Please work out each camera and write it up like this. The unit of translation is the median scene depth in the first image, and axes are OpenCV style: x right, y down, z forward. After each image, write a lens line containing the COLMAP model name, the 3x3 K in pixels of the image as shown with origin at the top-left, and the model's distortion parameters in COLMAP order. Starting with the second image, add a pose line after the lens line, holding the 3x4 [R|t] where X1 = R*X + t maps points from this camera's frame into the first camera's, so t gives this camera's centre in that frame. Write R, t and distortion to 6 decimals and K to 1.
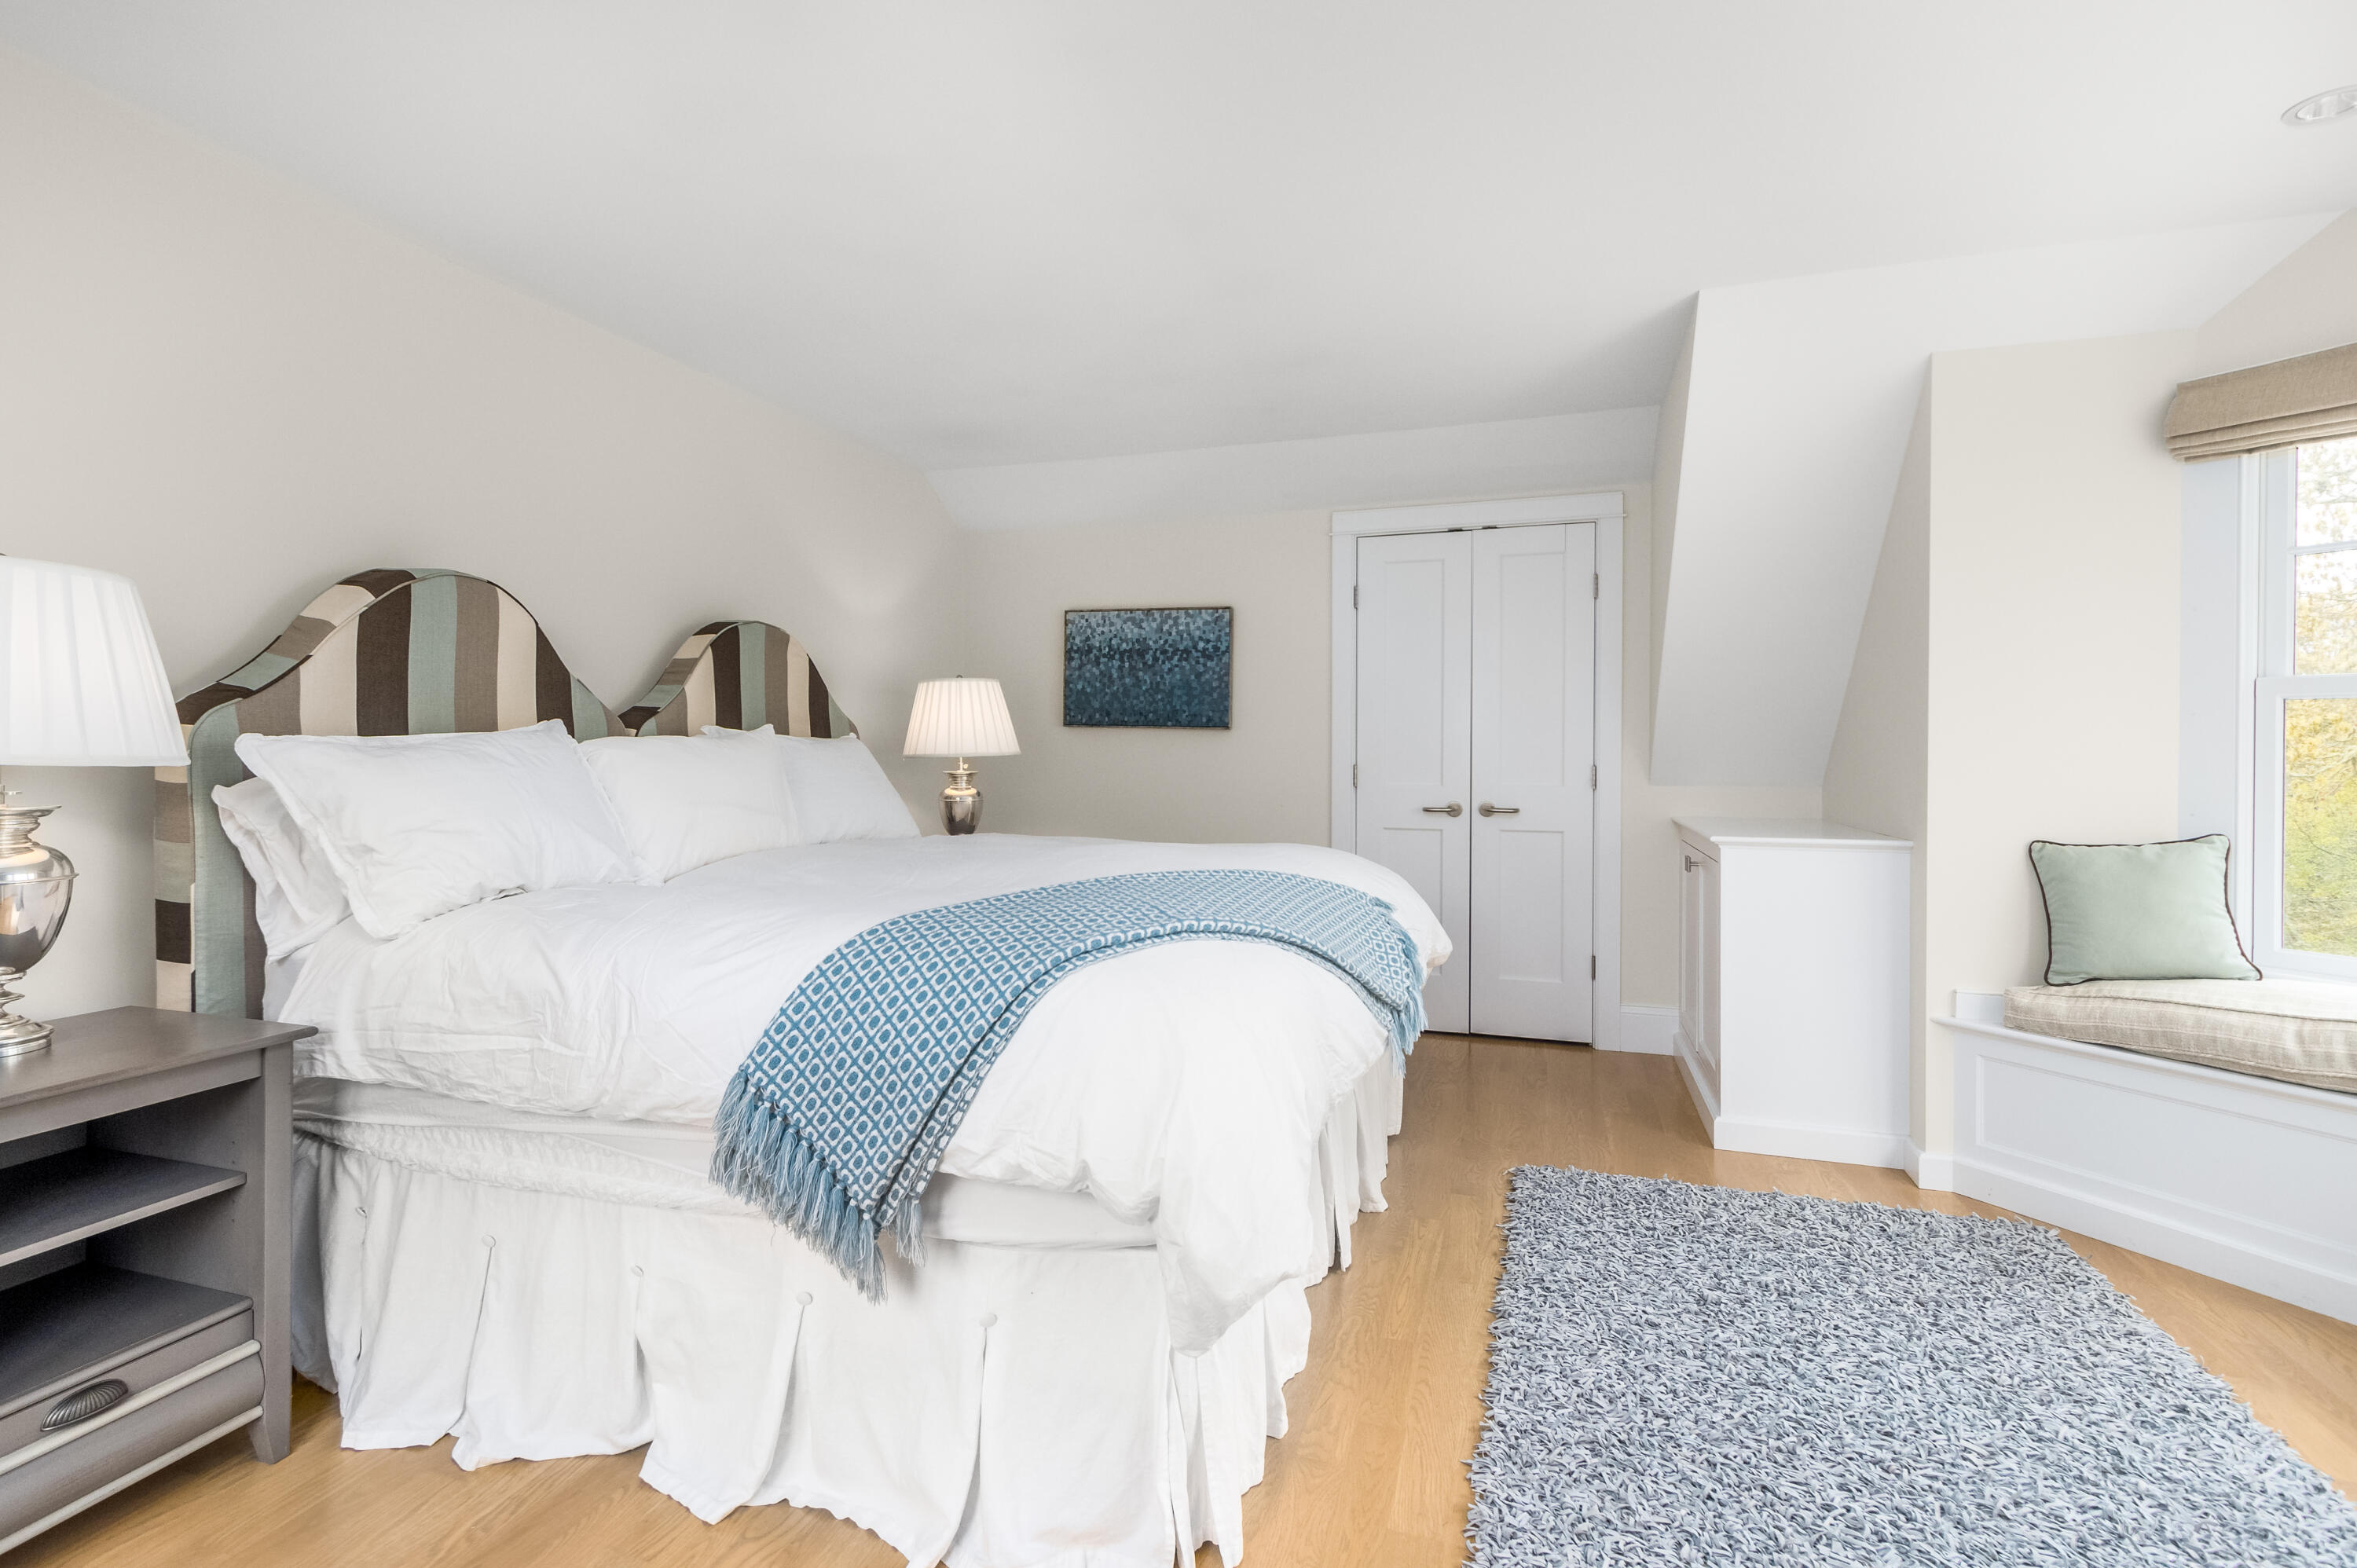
lens RADIAL K [[1127.0, 0, 1173.3], [0, 1127.0, 770.0], [0, 0, 1]] dist [0.003741, 0.000355]
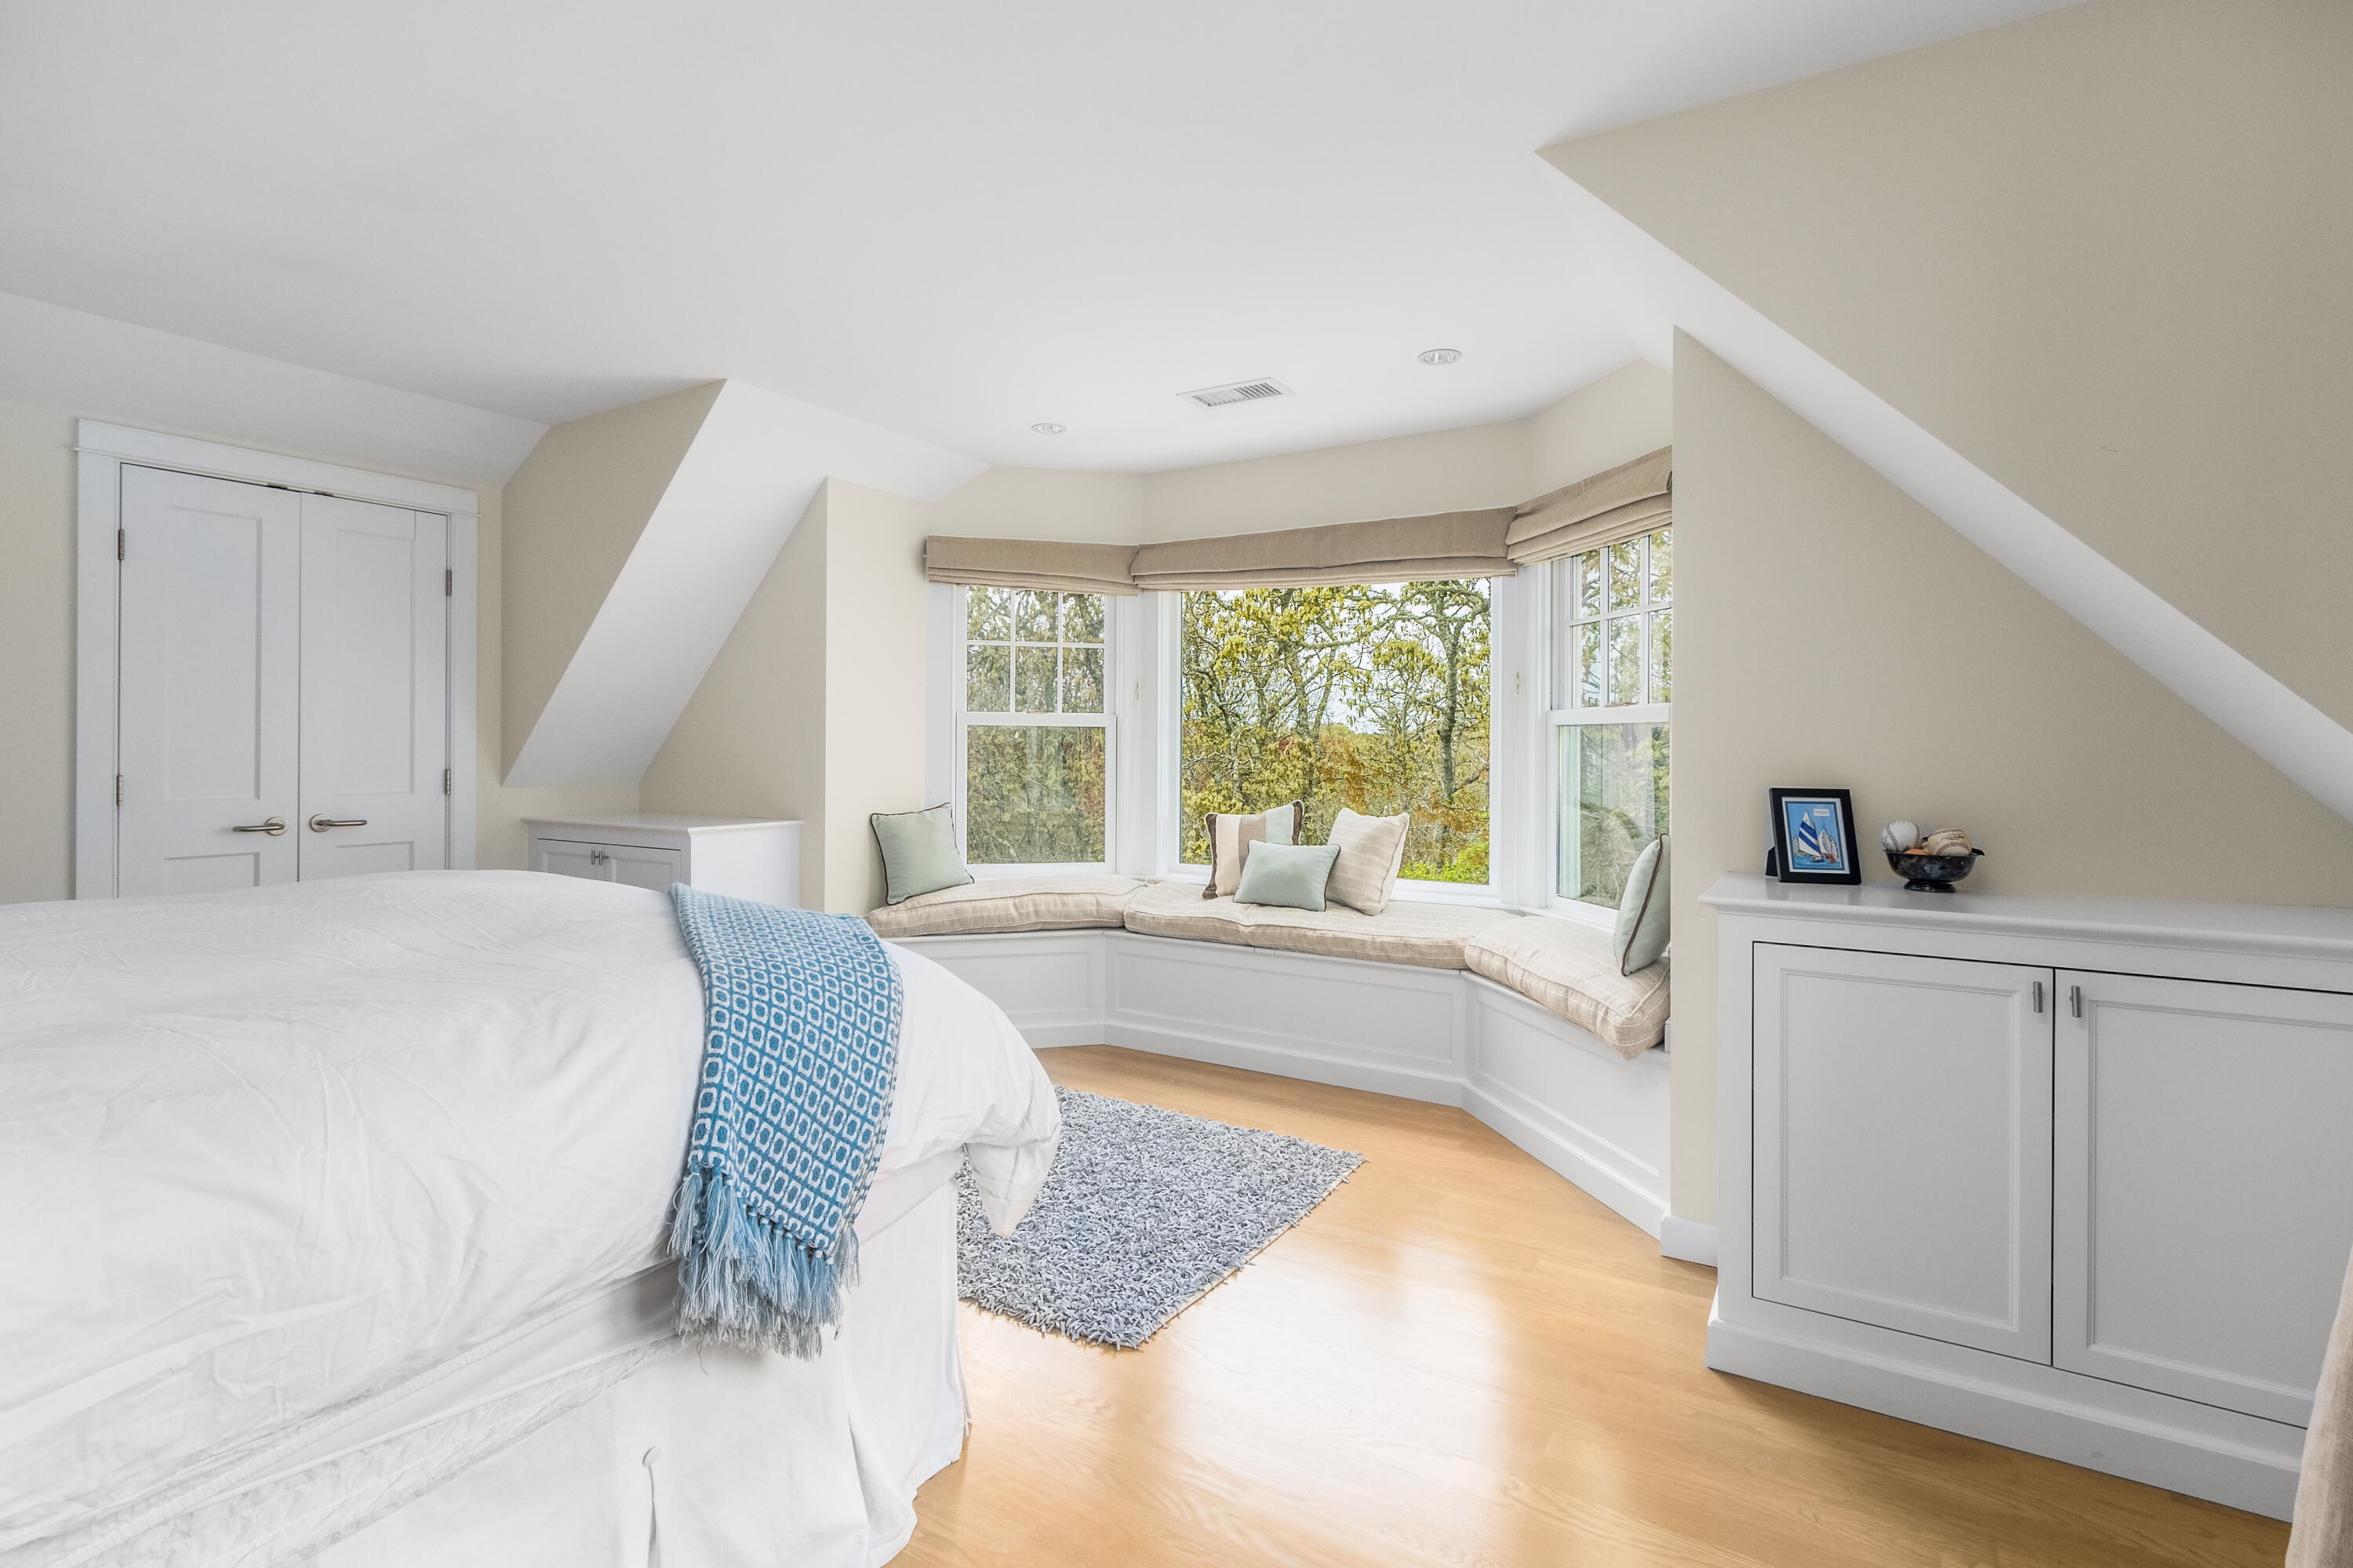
lens RADIAL K [[1125.2, 0, 1174.8], [0, 1125.2, 768.7], [0, 0, 1]] dist [0.003741, 0.000355]
pose [[0.204716, -0.019637, 0.978624, -0.645883], [0.013223, 0.999763, 0.017295, -0.019173], [-0.978732, 0.009400, 0.204927, 0.291274]]
